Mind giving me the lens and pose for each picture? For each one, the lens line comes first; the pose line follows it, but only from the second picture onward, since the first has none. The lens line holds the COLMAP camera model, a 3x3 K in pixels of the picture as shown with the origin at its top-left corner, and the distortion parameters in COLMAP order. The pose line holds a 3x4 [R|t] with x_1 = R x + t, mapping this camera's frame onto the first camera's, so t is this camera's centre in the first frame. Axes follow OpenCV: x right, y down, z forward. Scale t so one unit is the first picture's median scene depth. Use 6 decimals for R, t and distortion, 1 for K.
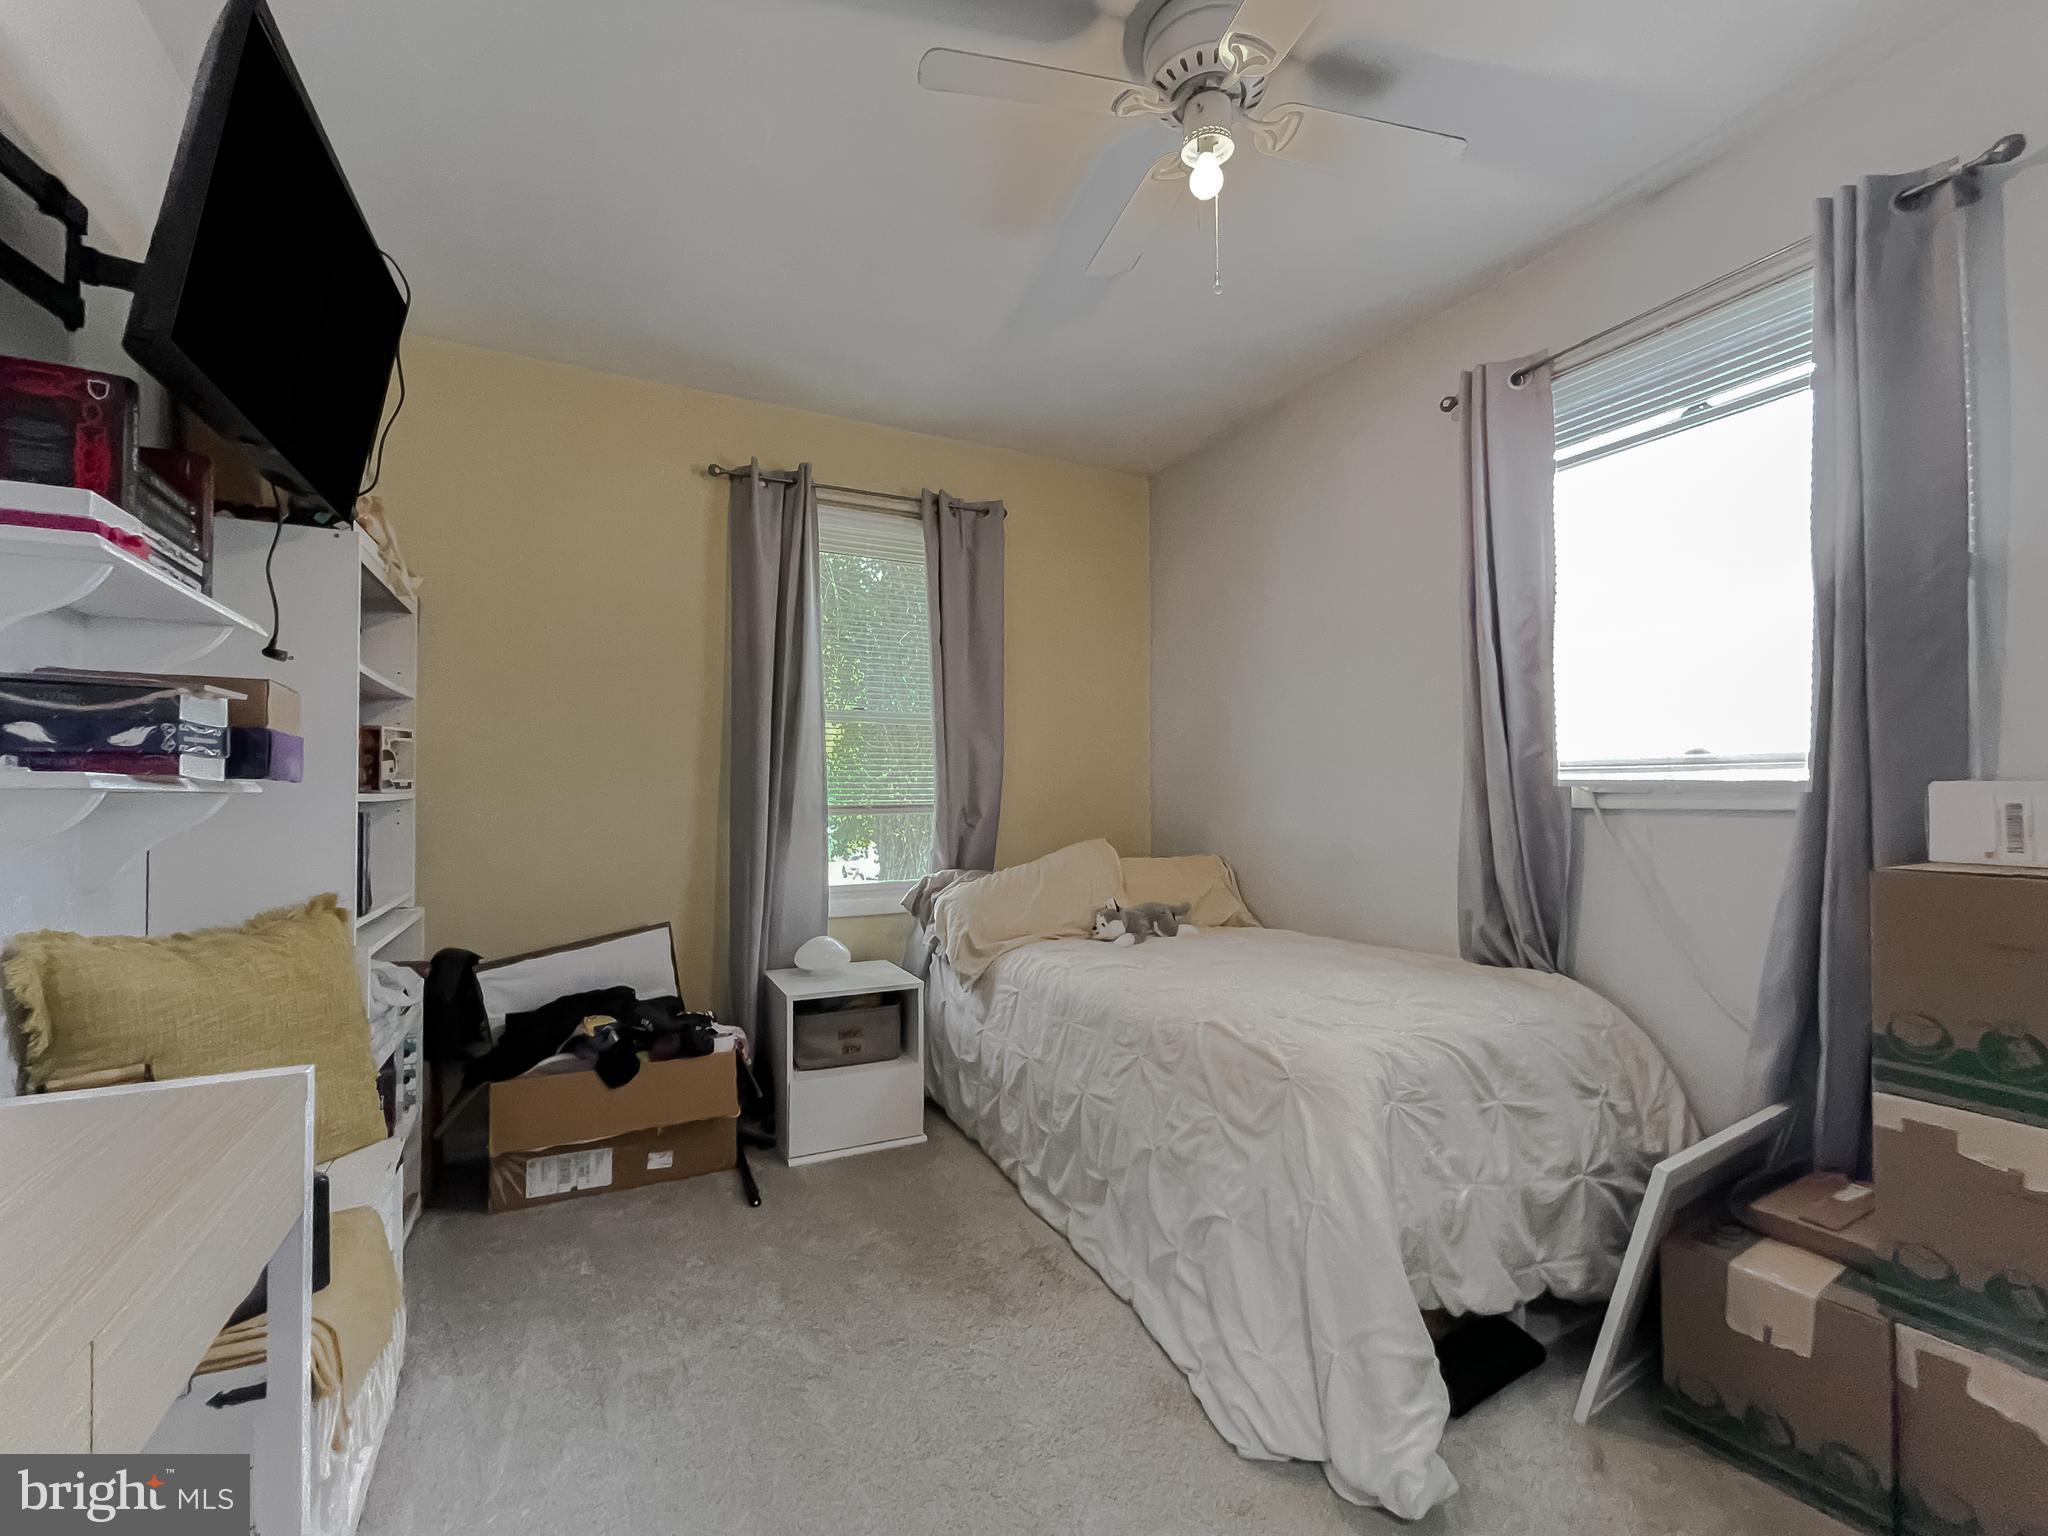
lens RADIAL K [[880.3, 0, 1018.3], [0, 880.3, 777.1], [0, 0, 1]] dist [0.002332, 0.000395]
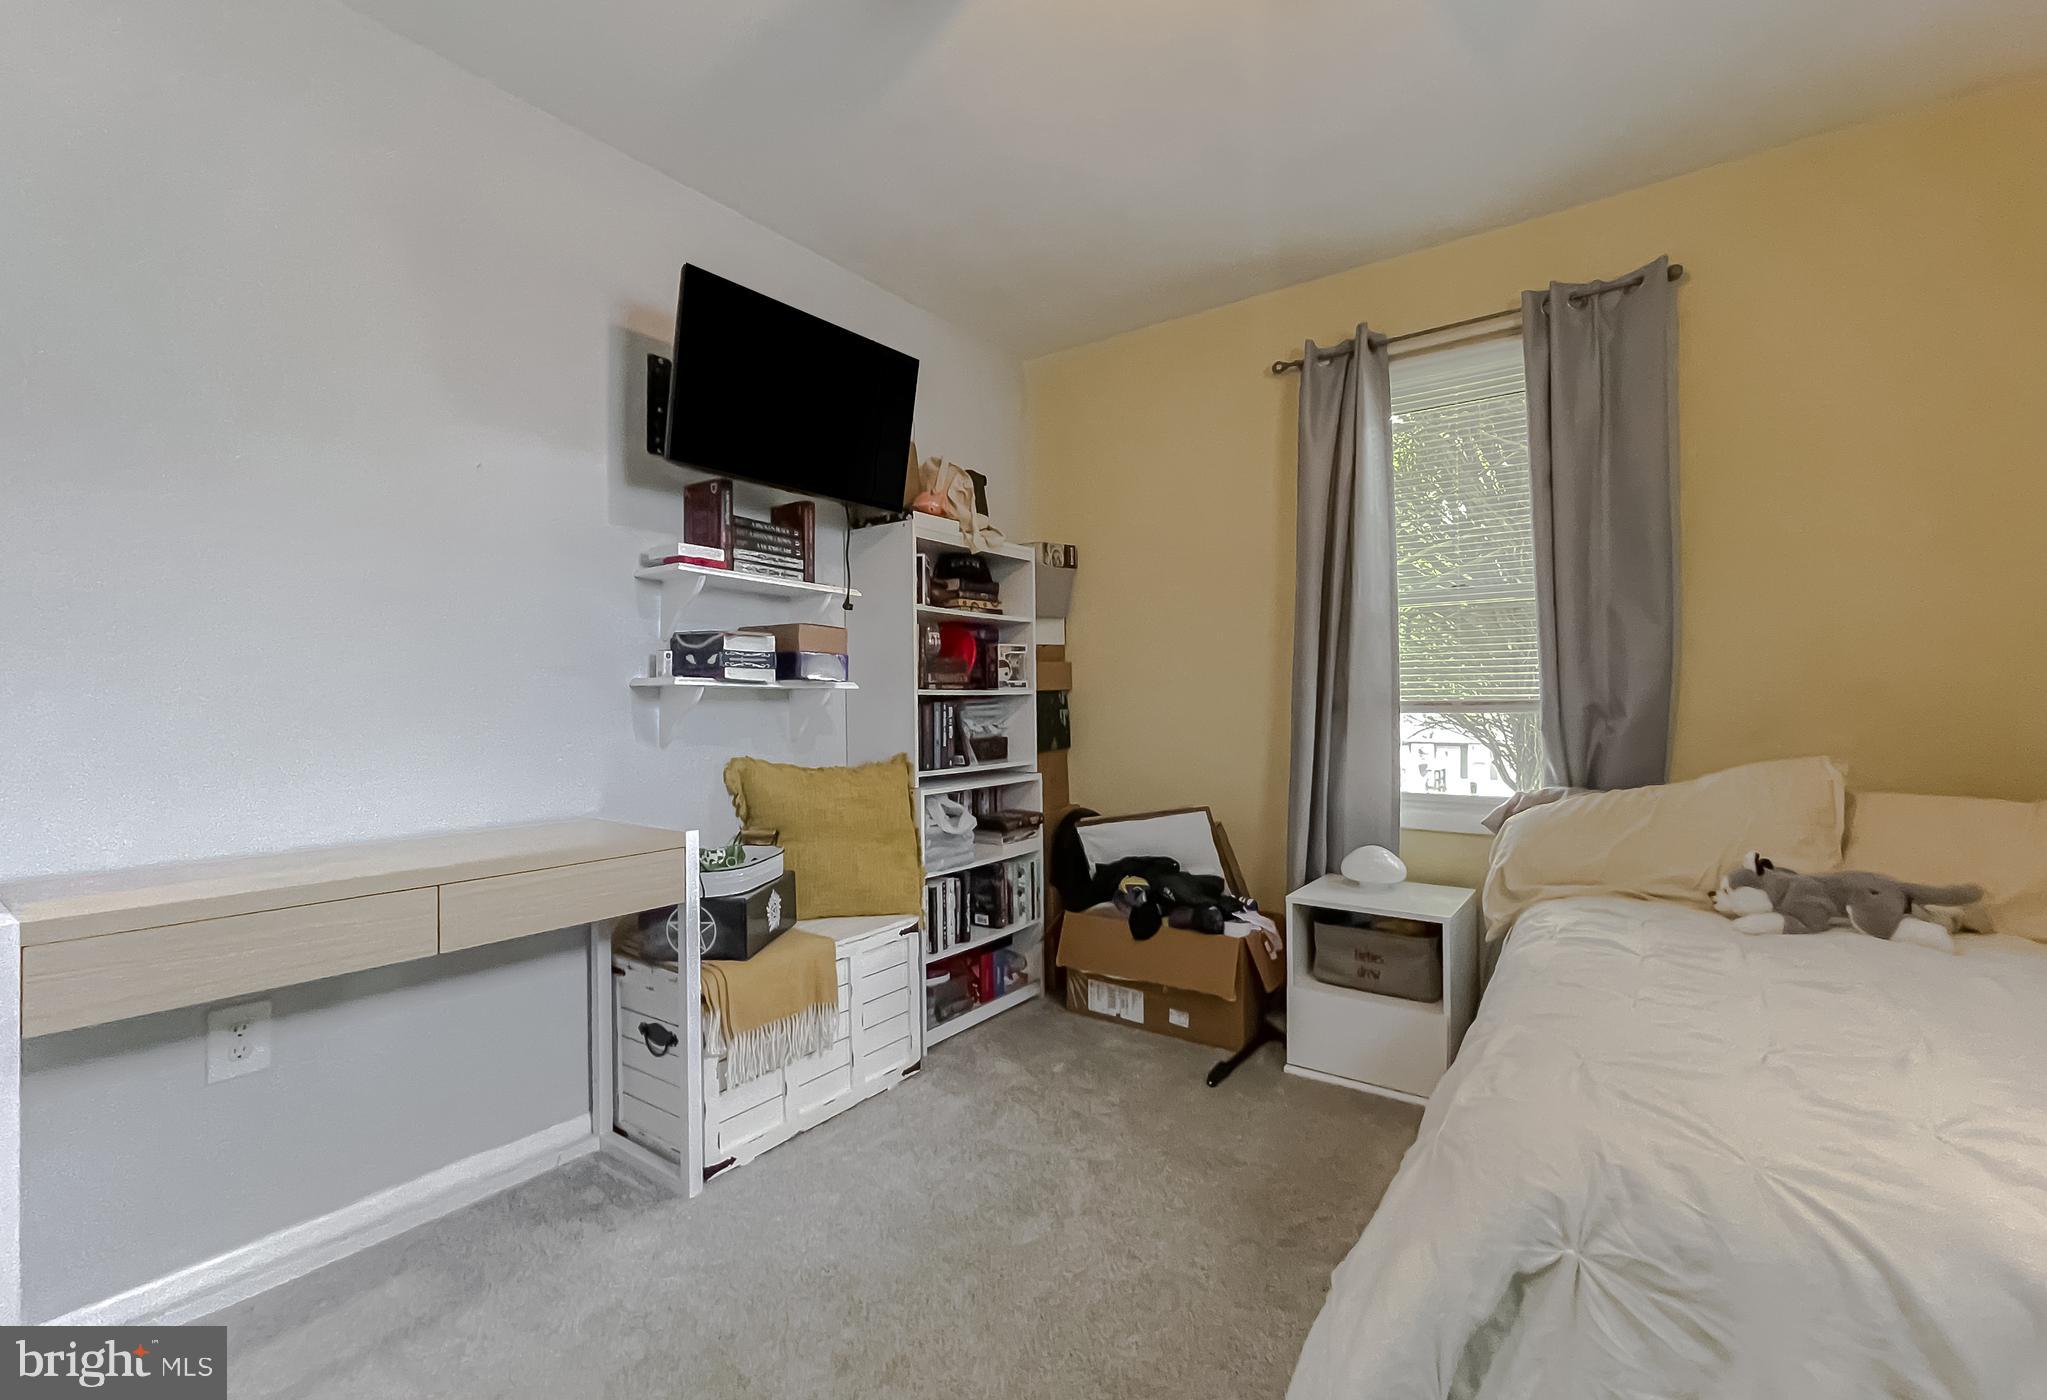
lens RADIAL K [[885.8, 0, 1024.1], [0, 885.8, 694.8], [0, 0, 1]] dist [0.020875, -0.000109]
pose [[0.463554, -0.008053, -0.886032, 0.508608], [0.020773, 0.999783, 0.001781, 0.020874], [0.885825, -0.019231, 0.463620, 0.318647]]
